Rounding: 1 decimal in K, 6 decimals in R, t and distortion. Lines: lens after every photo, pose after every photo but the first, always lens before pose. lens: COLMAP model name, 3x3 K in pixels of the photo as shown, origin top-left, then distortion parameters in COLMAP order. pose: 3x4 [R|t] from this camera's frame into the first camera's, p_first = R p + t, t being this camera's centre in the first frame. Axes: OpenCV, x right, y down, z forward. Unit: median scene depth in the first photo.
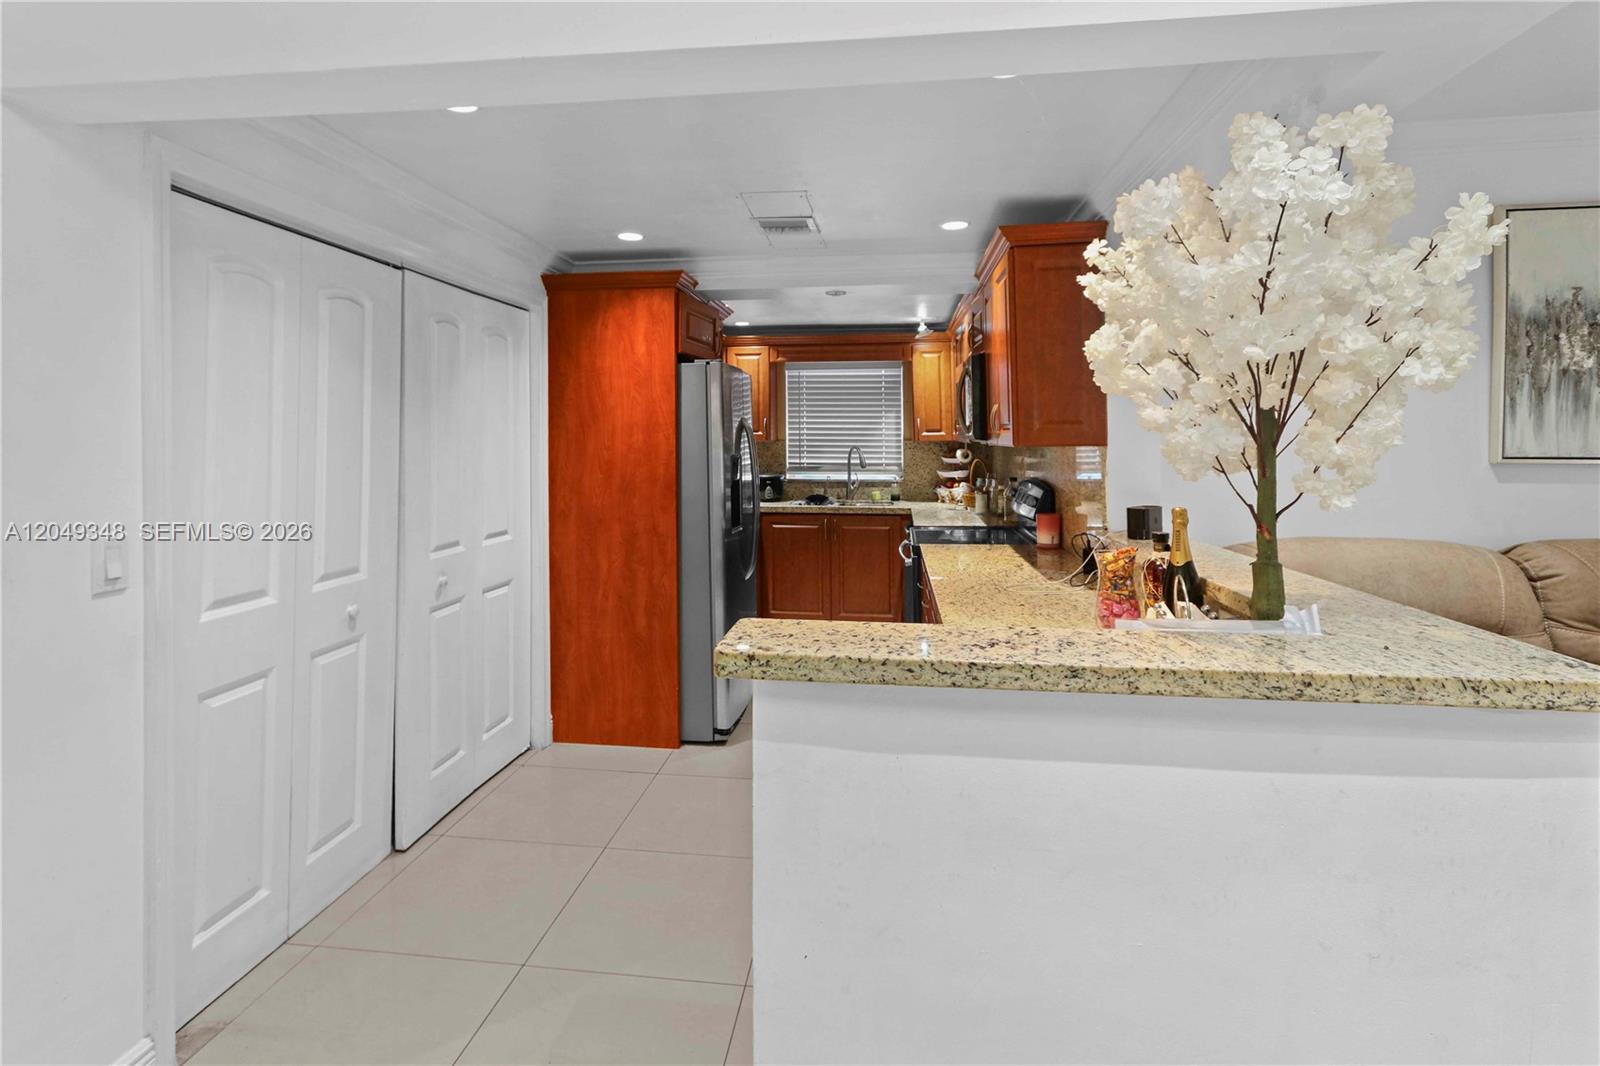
lens RADIAL K [[773.9, 0, 776.9], [0, 773.9, 433.5], [0, 0, 1]] dist [0.000447, -0.000107]
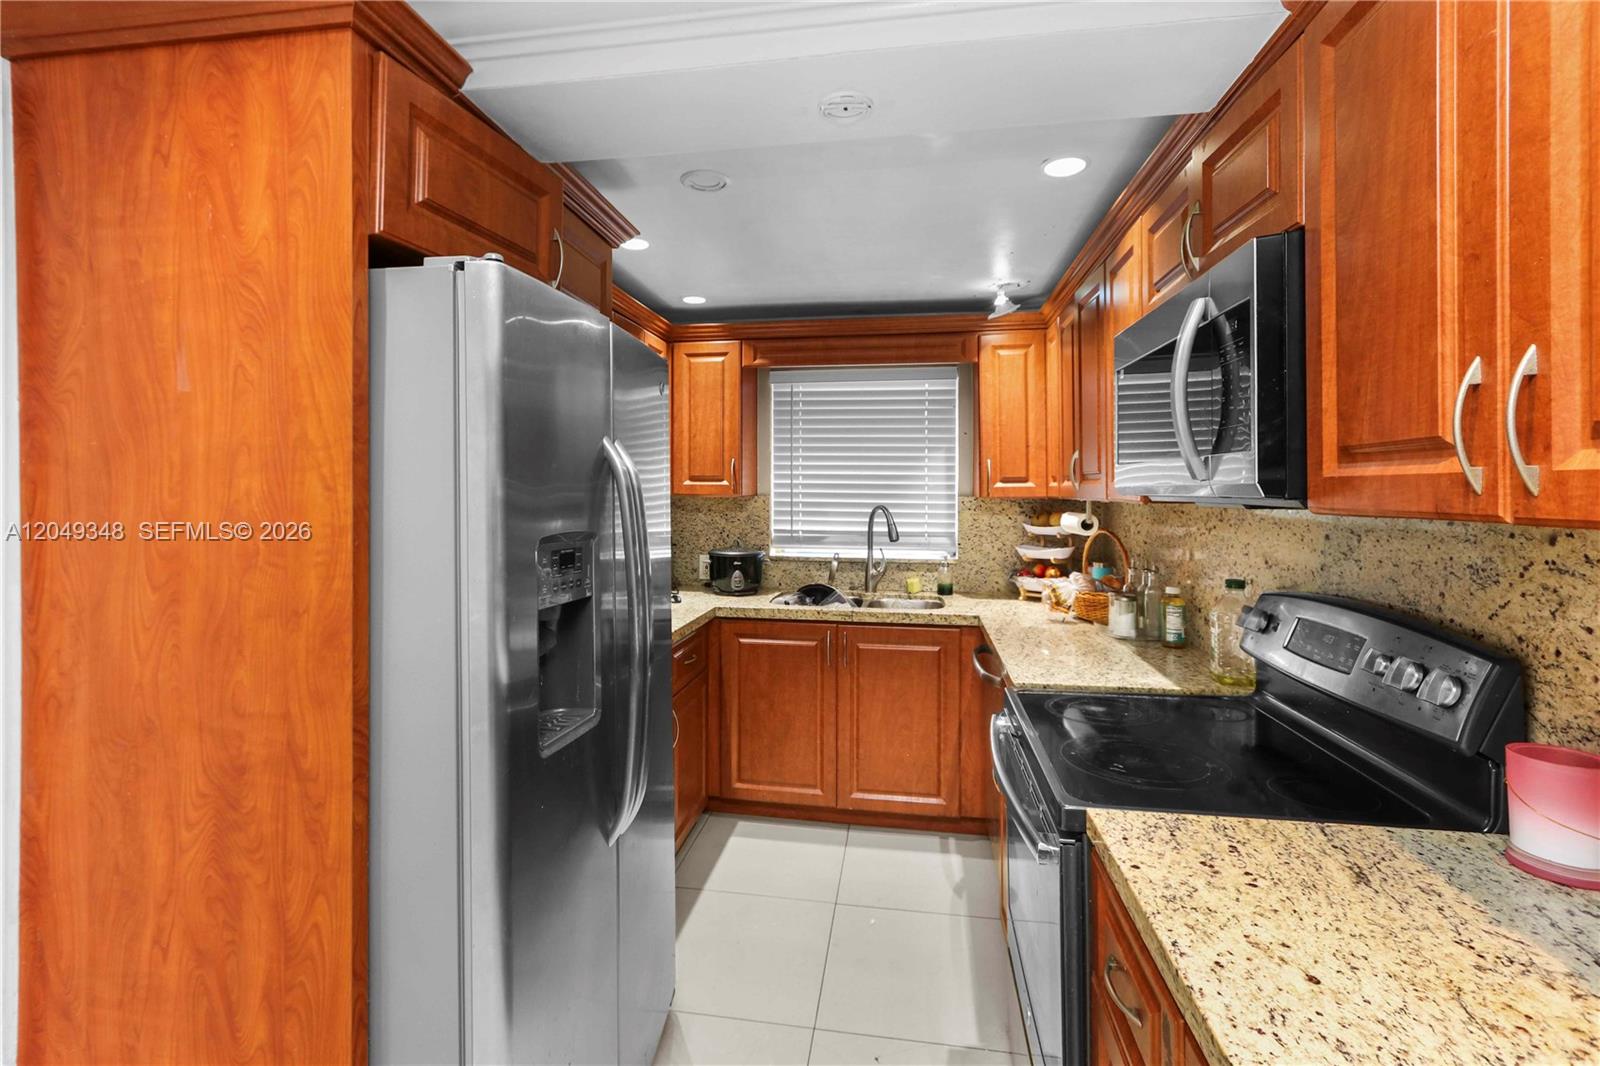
lens RADIAL K [[749.4, 0, 782.4], [0, 749.4, 499.5], [0, 0, 1]] dist [0.000681, 0.000093]
pose [[0.999772, 0.007989, -0.019795, 0.040672], [-0.007652, 0.999825, 0.017050, 0.002886], [0.019928, -0.016895, 0.999659, 0.467550]]
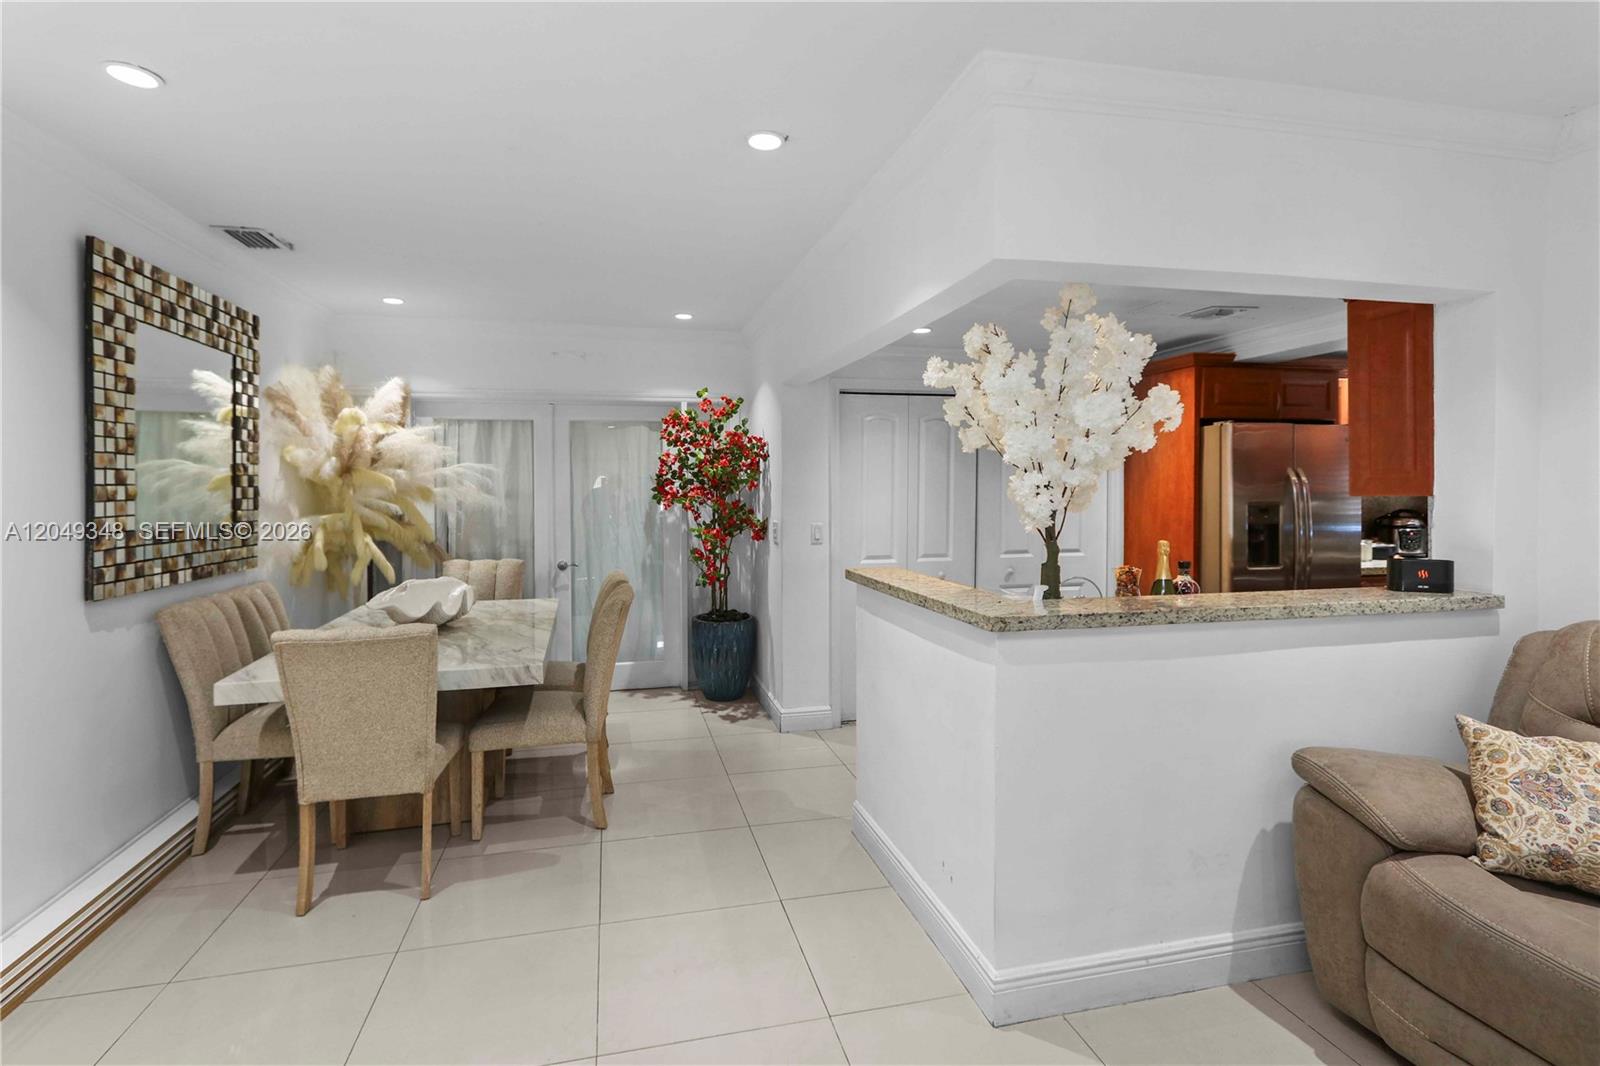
lens RADIAL K [[749.4, 0, 782.4], [0, 749.4, 499.5], [0, 0, 1]] dist [0.000681, 0.000093]
pose [[0.356664, 0.015463, -0.934105, 0.517661], [0.010818, 0.999728, 0.020680, -0.004423], [0.934170, -0.017481, 0.356400, -0.030608]]
